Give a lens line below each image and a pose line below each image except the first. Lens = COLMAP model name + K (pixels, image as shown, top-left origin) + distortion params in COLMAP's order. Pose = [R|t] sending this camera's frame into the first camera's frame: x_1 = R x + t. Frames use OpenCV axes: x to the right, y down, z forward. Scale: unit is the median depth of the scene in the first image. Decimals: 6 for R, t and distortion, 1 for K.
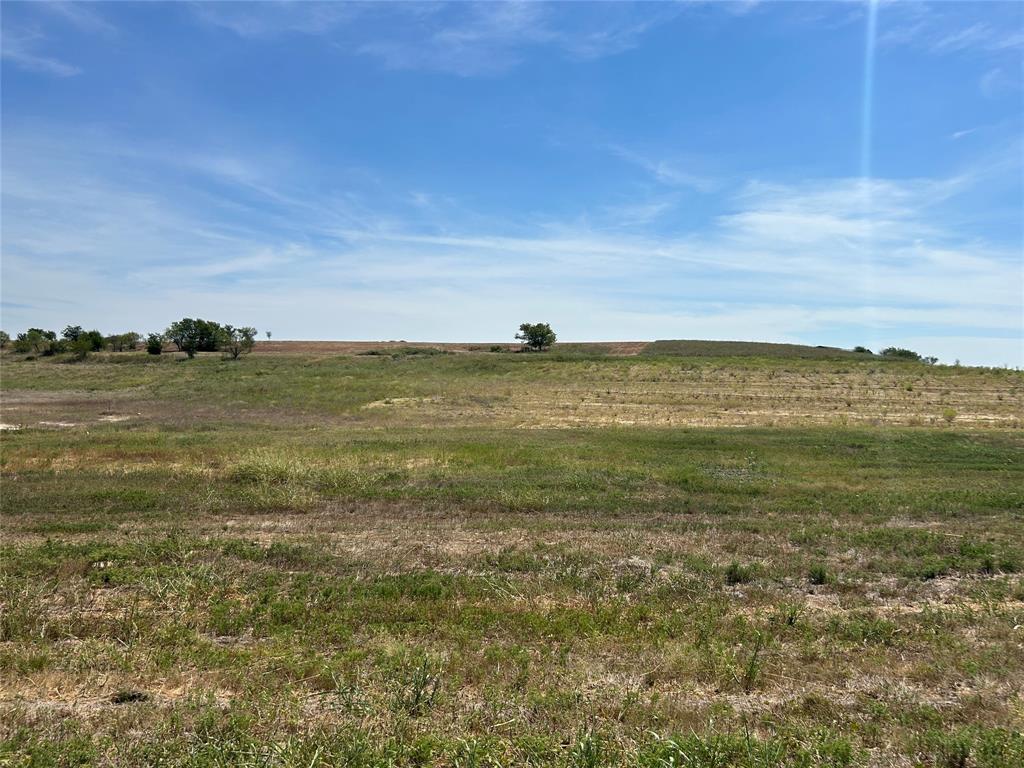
lens RADIAL K [[809.3, 0, 529.5], [0, 809.3, 381.8], [0, 0, 1]] dist [0.106592, -0.182884]
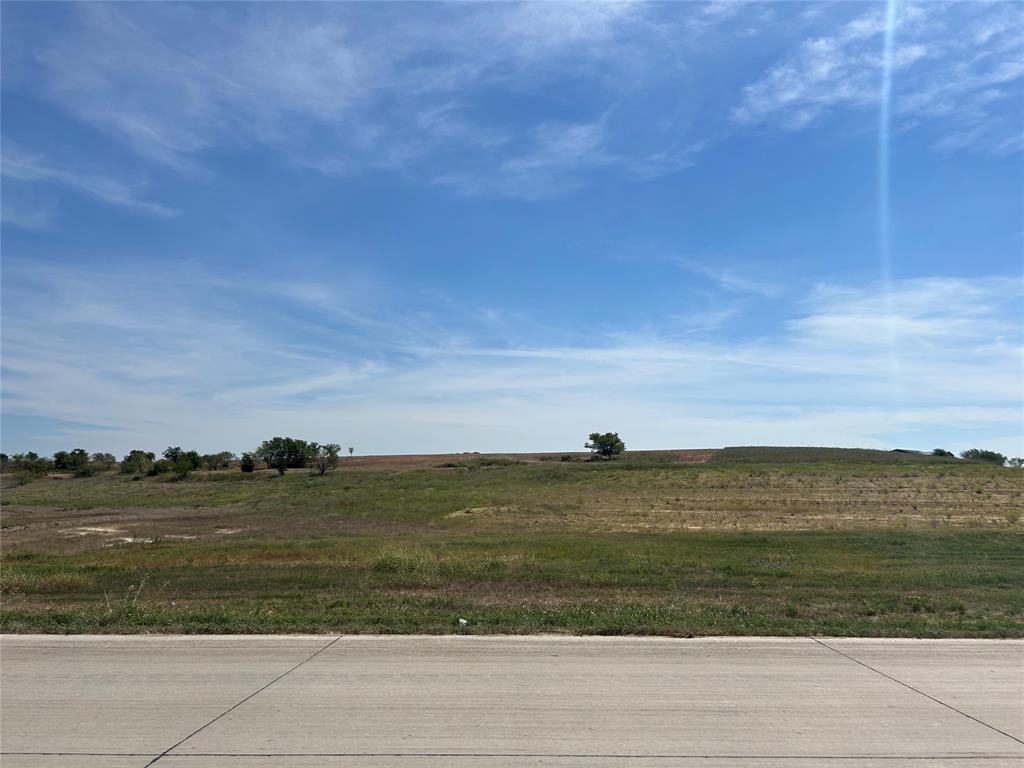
lens RADIAL K [[809.3, 0, 529.5], [0, 809.3, 381.8], [0, 0, 1]] dist [0.106592, -0.182884]
pose [[0.996063, -0.030058, -0.083392, 0.000231], [0.018632, 0.990732, -0.134547, 0.000331], [0.086664, 0.132464, 0.987392, -0.029365]]
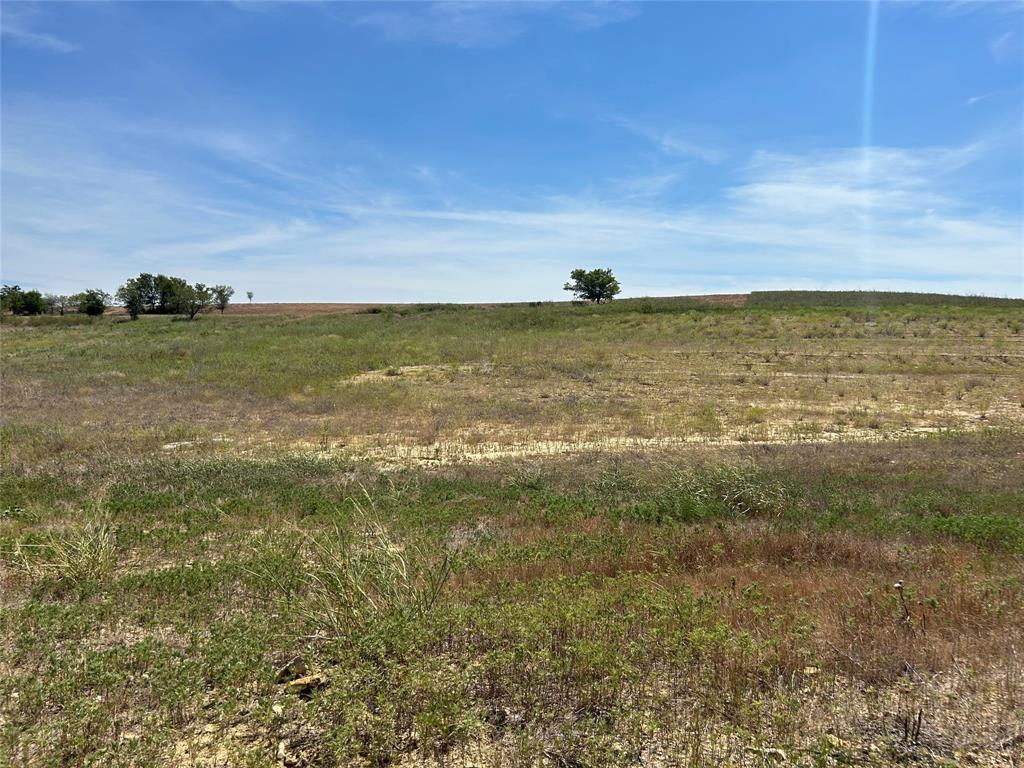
lens RADIAL K [[779.1, 0, 512.0], [0, 779.1, 384.0], [0, 0, 1]] dist [0.226423, -0.156742]
pose [[0.999707, -0.002420, -0.024088, -0.034767], [0.003213, 0.999452, 0.032932, 0.006491], [0.023995, -0.033000, 0.999167, 0.201500]]
